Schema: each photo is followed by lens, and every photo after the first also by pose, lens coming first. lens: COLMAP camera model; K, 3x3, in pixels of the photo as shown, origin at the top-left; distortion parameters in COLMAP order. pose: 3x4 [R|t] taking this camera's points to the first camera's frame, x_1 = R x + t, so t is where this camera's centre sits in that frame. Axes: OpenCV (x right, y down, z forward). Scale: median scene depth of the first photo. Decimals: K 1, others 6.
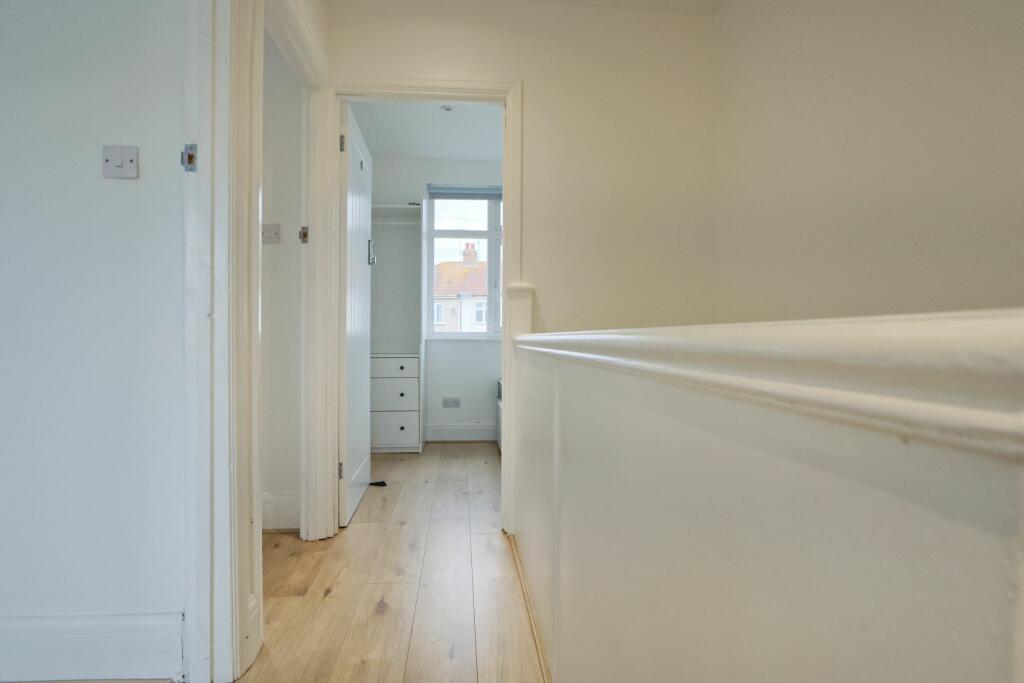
lens RADIAL K [[522.1, 0, 511.9], [0, 522.1, 341.7], [0, 0, 1]] dist [-0.031451, 0.000210]
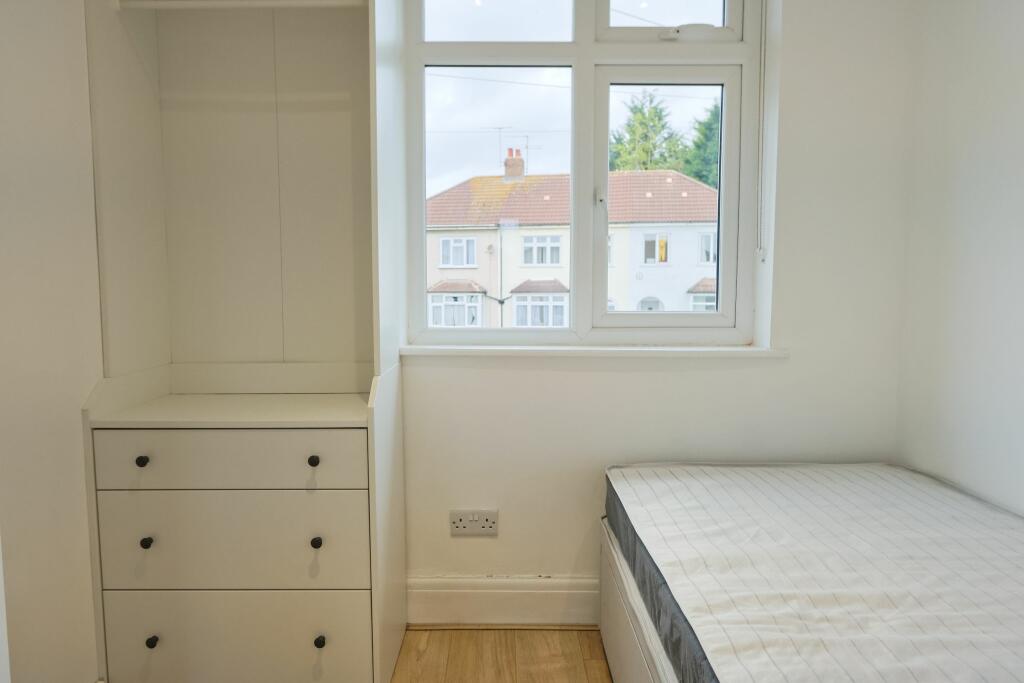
lens RADIAL K [[692.1, 0, 509.2], [0, 692.1, 340.7], [0, 0, 1]] dist [-0.037439, -0.001918]
pose [[0.996277, 0.007099, -0.085917, -0.049396], [-0.000392, 0.996967, 0.077826, -0.047055], [0.086209, -0.077503, 0.993258, 0.514292]]
